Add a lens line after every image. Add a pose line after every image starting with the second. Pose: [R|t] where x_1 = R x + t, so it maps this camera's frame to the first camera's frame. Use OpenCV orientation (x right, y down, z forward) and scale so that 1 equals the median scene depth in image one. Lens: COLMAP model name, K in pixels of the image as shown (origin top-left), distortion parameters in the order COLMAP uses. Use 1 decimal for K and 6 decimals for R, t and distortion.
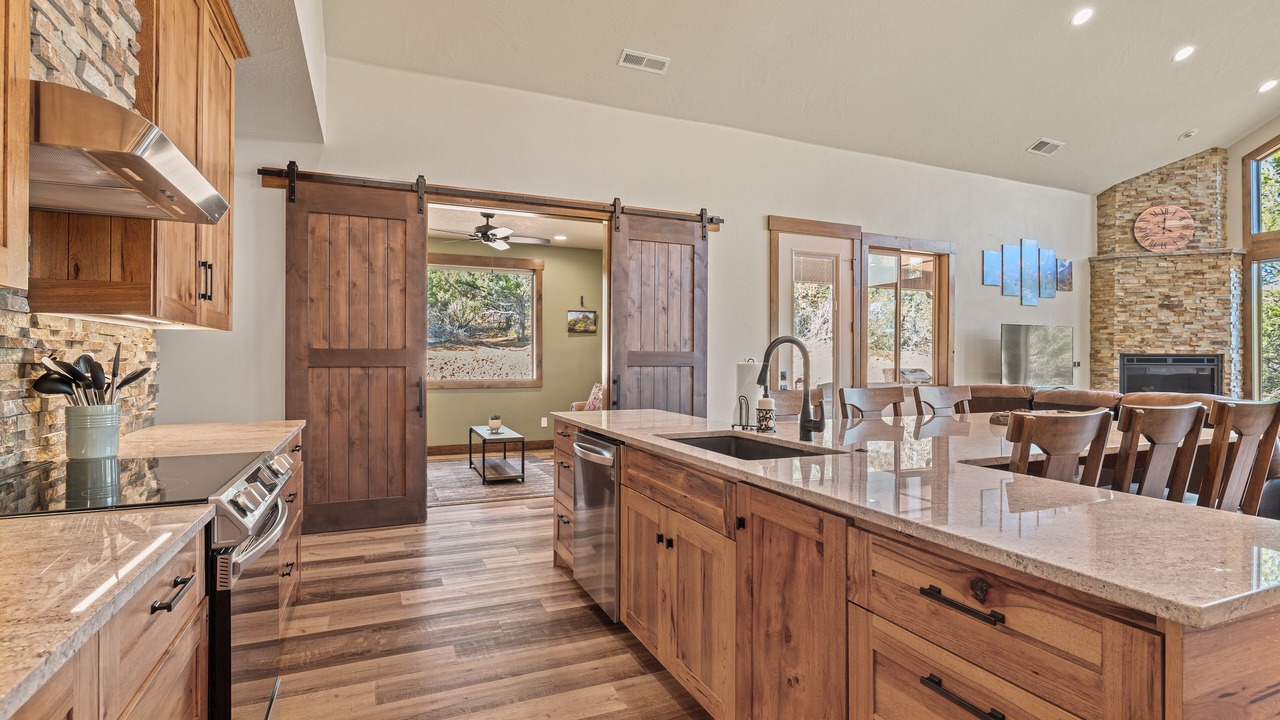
lens RADIAL K [[613.8, 0, 641.8], [0, 613.8, 356.8], [0, 0, 1]] dist [-0.006218, 0.000345]
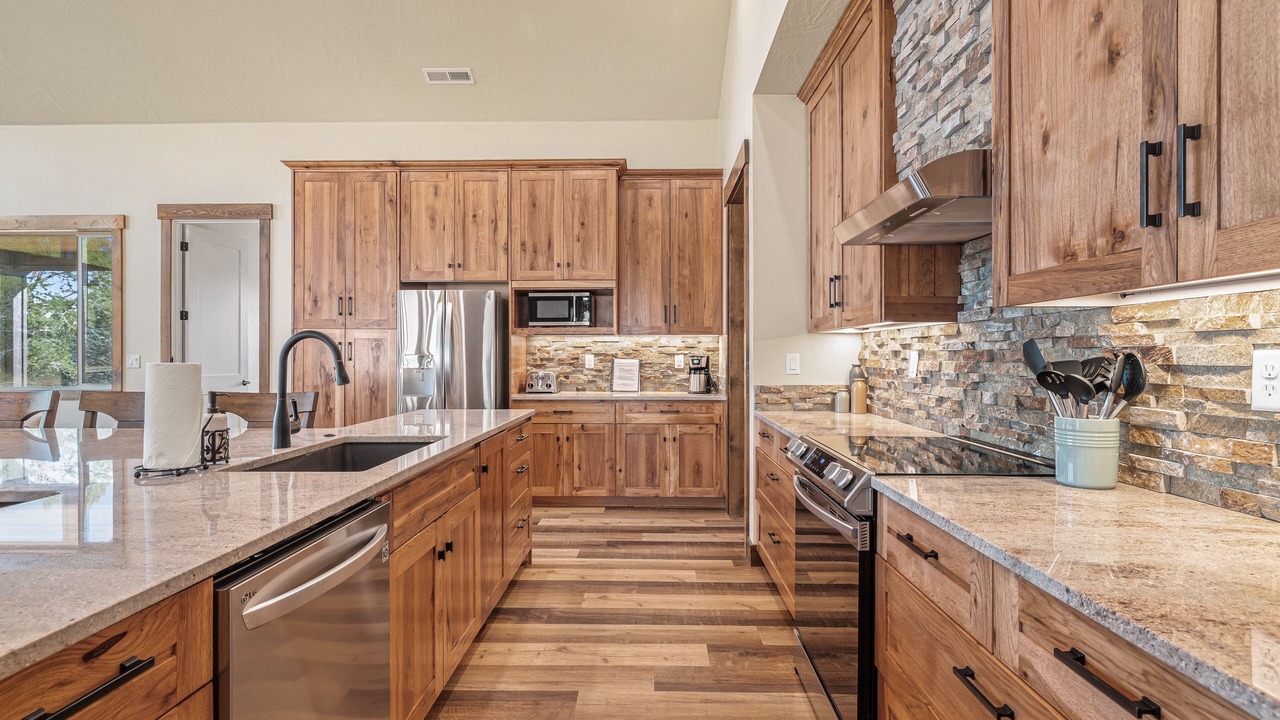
lens RADIAL K [[613.8, 0, 641.8], [0, 613.8, 356.8], [0, 0, 1]] dist [-0.006218, 0.000345]
pose [[-0.907277, -0.003565, 0.420517, -0.185221], [-0.003662, 0.999993, 0.000576, 0.001289], [-0.420517, -0.001017, -0.907284, 0.510529]]
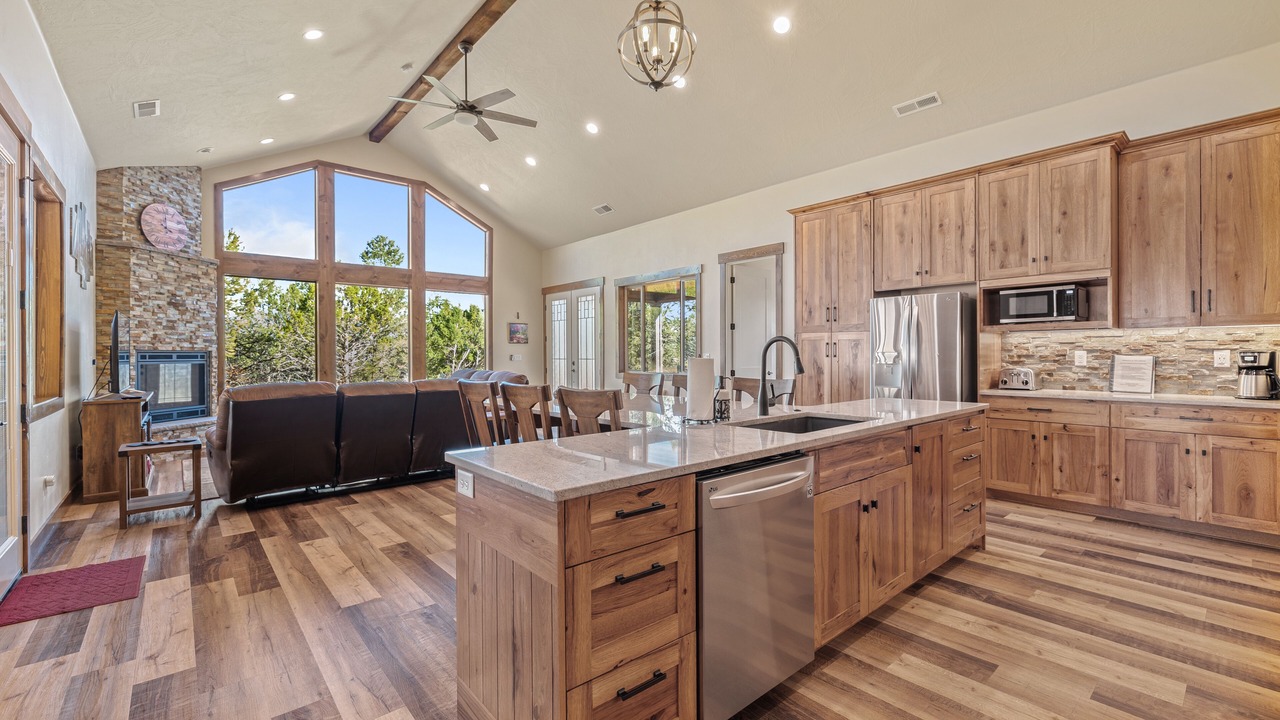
lens RADIAL K [[535.2, 0, 642.2], [0, 535.2, 354.5], [0, 0, 1]] dist [0.000083, 0.000000]
pose [[-0.298074, -0.001760, 0.954541, -0.243366], [0.001392, 0.999996, 0.002278, 0.001251], [-0.954542, 0.002008, -0.298070, 0.513211]]
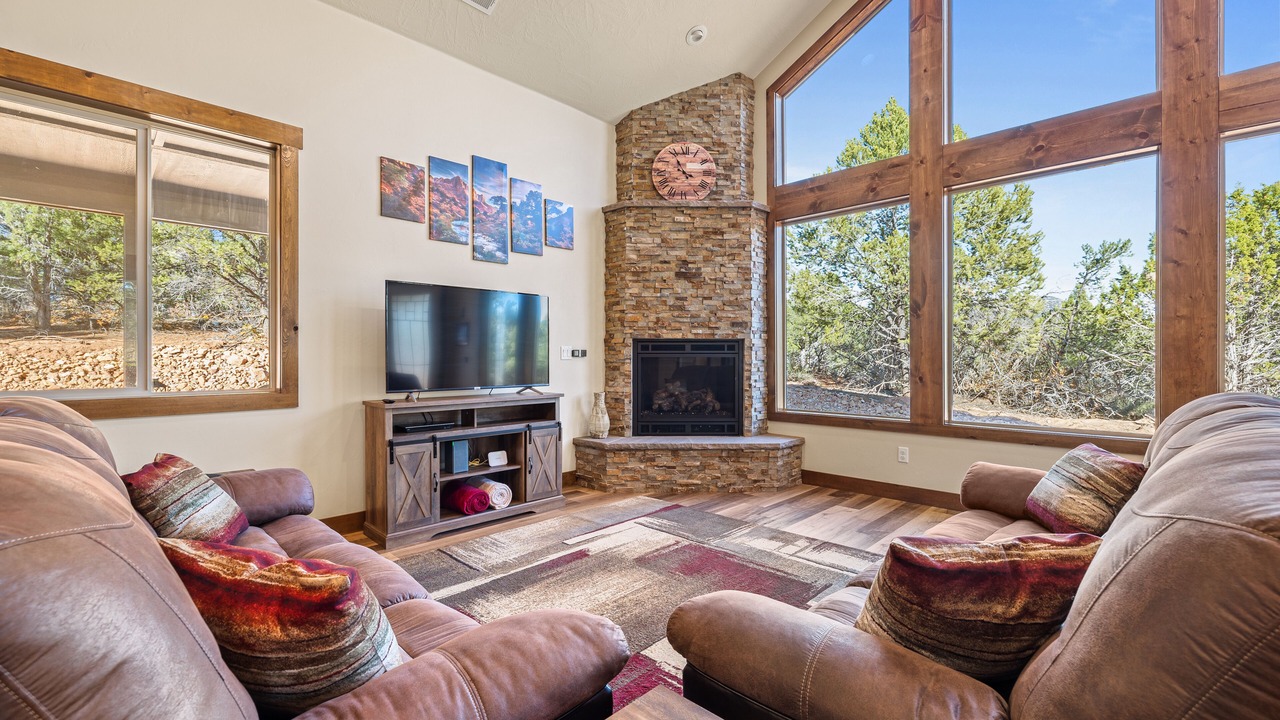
lens RADIAL K [[534.9, 0, 642.6], [0, 534.9, 359.1], [0, 0, 1]] dist [-0.001353, -0.000037]
pose [[0.927408, -0.005184, 0.374015, 0.567282], [0.002687, 0.999970, 0.007197, 0.015240], [-0.374041, -0.005670, 0.927395, 0.411350]]
